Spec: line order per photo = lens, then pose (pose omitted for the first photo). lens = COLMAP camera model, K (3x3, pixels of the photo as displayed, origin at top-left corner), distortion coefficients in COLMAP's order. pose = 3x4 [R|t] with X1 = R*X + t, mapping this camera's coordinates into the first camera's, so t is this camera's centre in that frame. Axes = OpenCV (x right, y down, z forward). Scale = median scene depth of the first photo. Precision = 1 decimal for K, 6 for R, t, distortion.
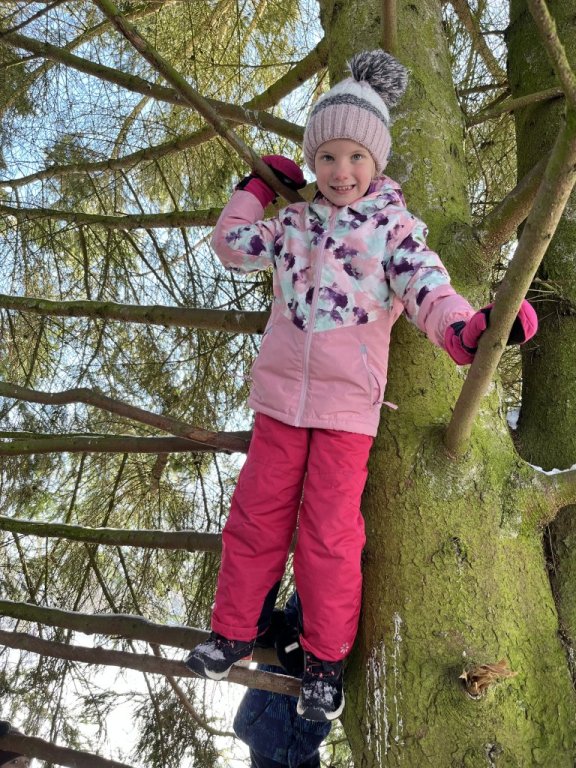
lens RADIAL K [[568.4, 0, 289.0], [0, 568.4, 384.4], [0, 0, 1]] dist [0.000866, -0.015394]
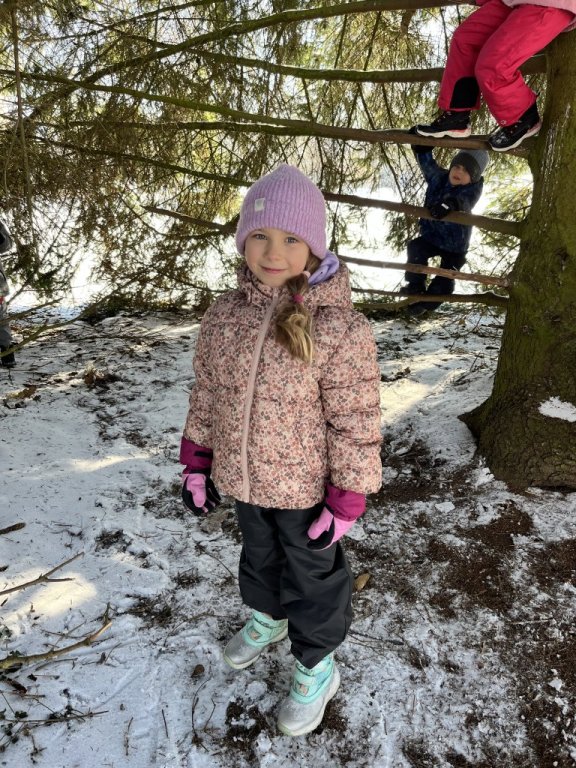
lens RADIAL K [[568.4, 0, 287.3], [0, 568.4, 380.8], [0, 0, 1]] dist [0.000866, -0.015394]
pose [[0.938902, 0.106420, -0.327318, 0.031418], [0.142886, 0.744659, 0.651972, -0.282921], [0.313123, -0.658907, 0.683956, -1.256572]]
